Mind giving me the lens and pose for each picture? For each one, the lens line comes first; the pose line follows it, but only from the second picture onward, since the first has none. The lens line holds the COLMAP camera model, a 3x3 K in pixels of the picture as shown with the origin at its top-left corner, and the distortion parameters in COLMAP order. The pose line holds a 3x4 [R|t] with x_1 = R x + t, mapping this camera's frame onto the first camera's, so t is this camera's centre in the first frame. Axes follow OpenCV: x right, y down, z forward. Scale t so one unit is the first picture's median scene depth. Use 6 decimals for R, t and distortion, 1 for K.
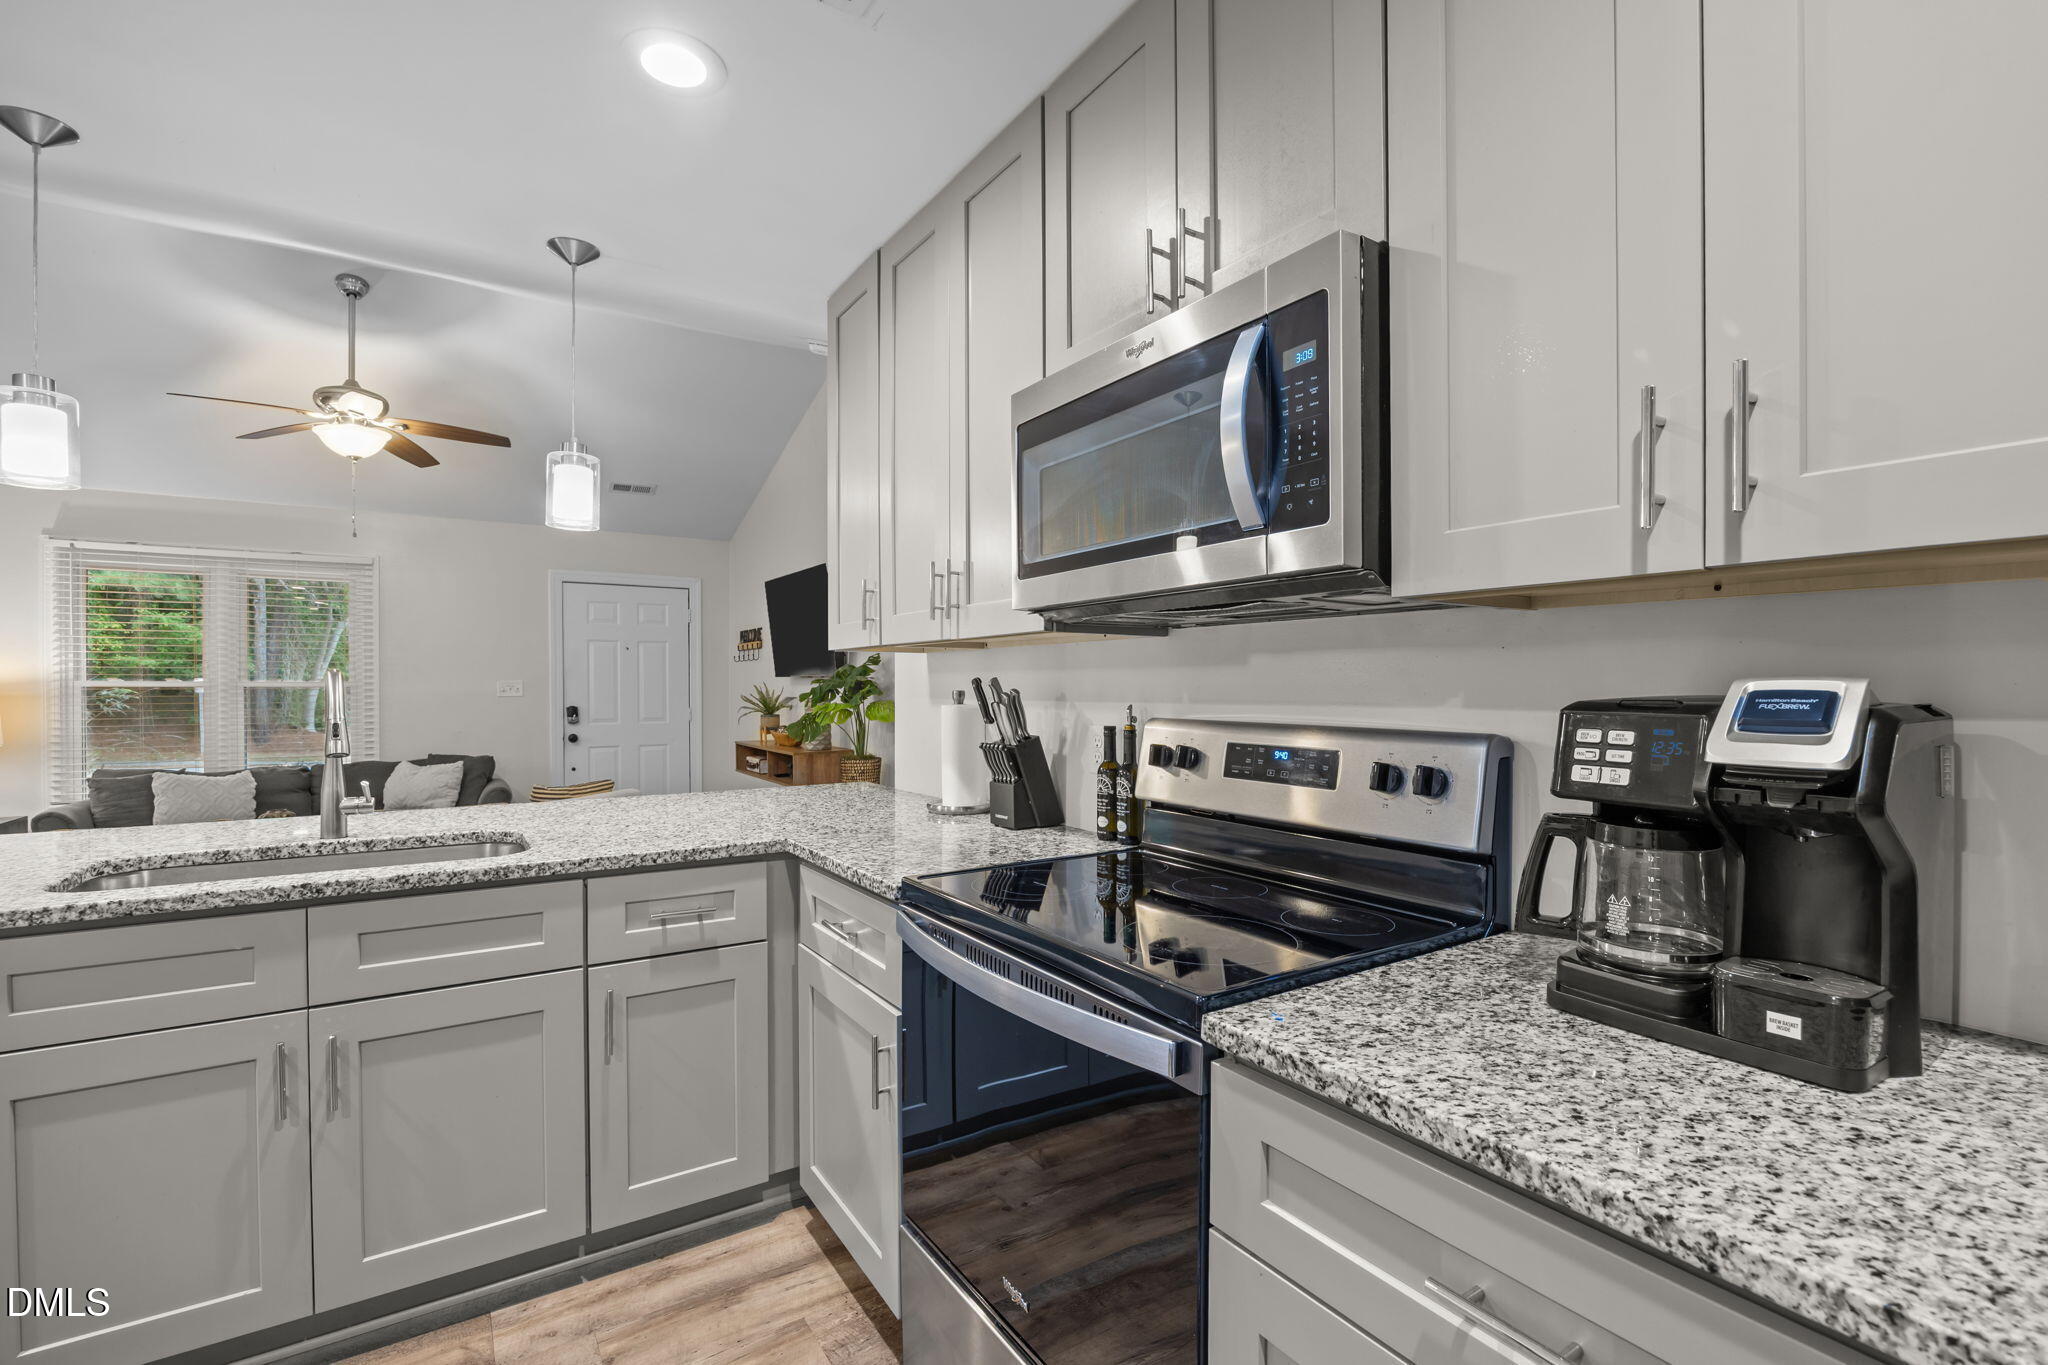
lens RADIAL K [[963.9, 0, 1025.5], [0, 963.9, 669.9], [0, 0, 1]] dist [-0.001739, -0.000743]
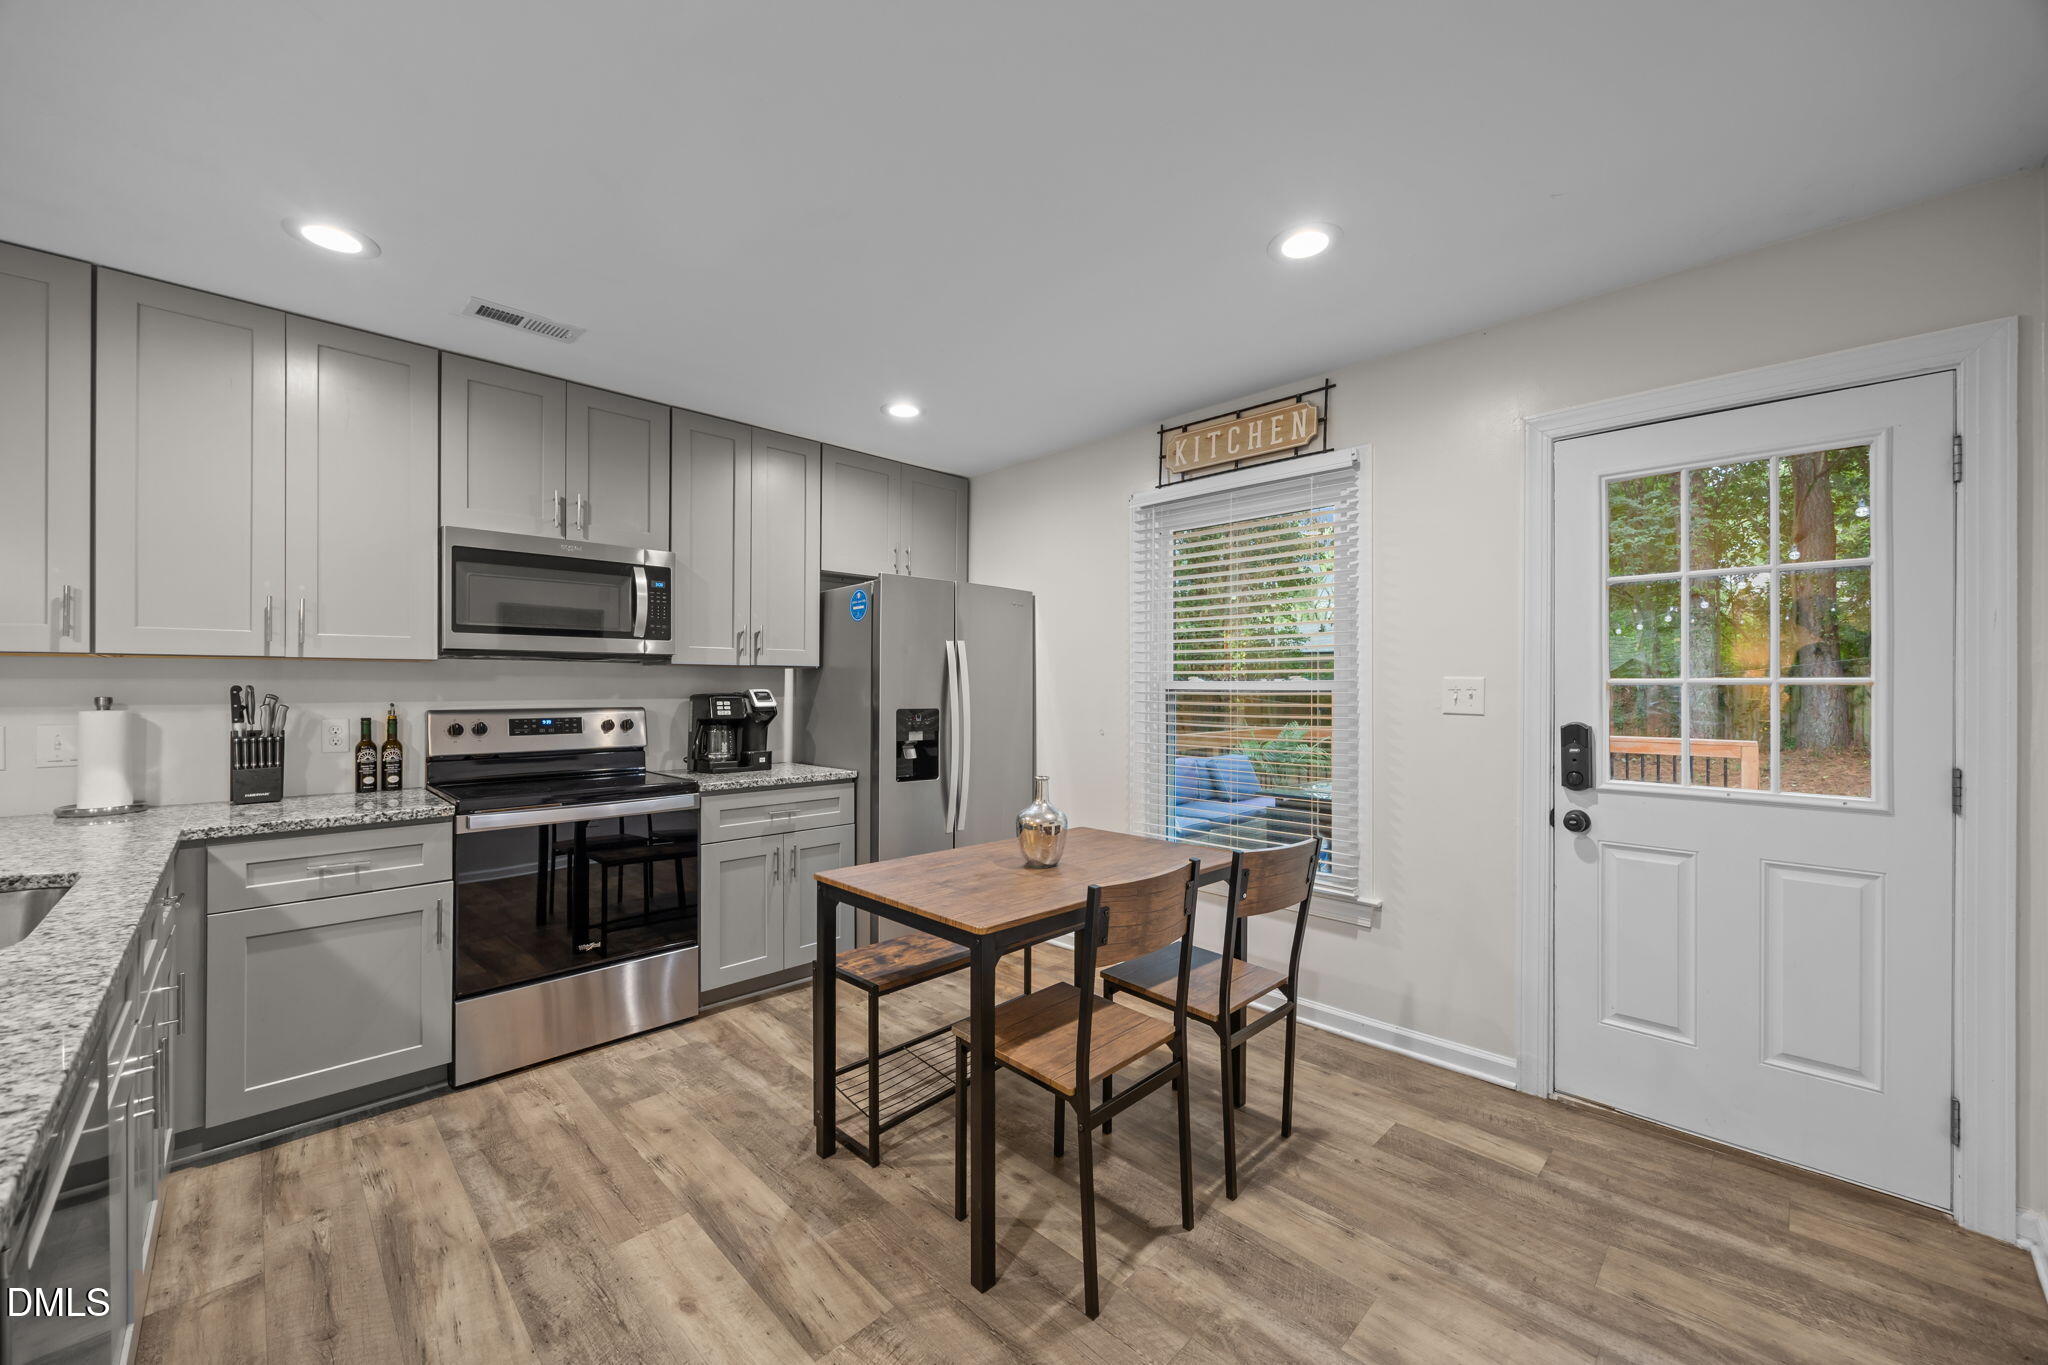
lens RADIAL K [[775.9, 0, 1028.7], [0, 775.9, 692.8], [0, 0, 1]] dist [0.002379, -0.000009]
pose [[-0.216376, -0.005674, 0.976294, -1.713682], [-0.011002, 0.999934, 0.003373, -0.000412], [-0.976248, -0.010011, -0.216424, 0.272347]]
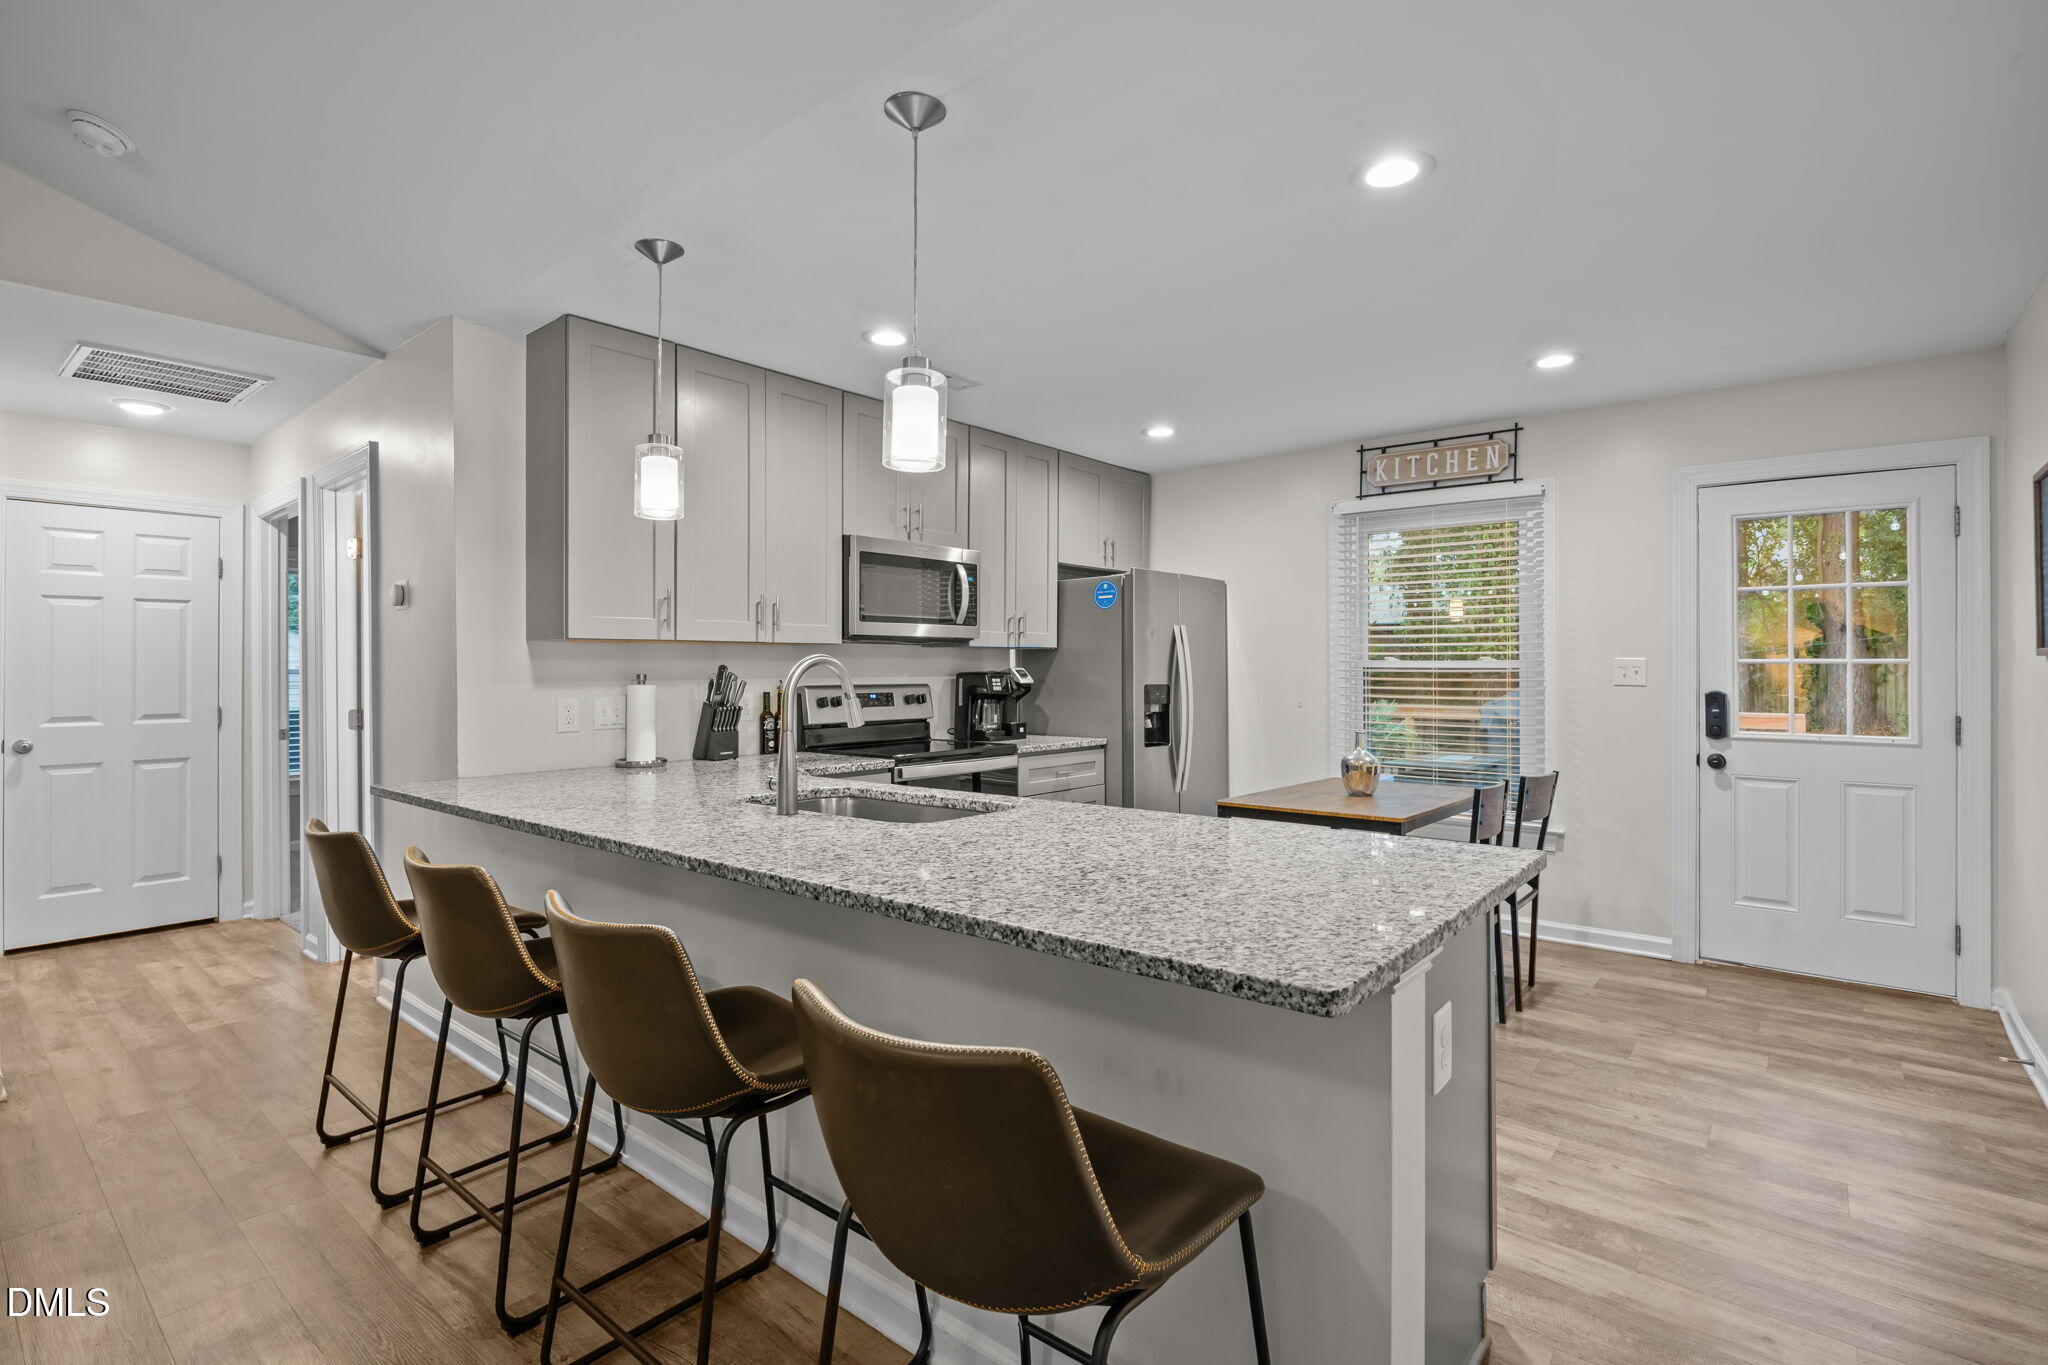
lens RADIAL K [[963.9, 0, 1025.5], [0, 963.9, 669.9], [0, 0, 1]] dist [-0.001739, -0.000743]
pose [[-0.307071, -0.002115, 0.951684, -2.307306], [-0.009504, 0.999954, -0.000845, 0.013076], [-0.951639, -0.009304, -0.307077, 1.357380]]
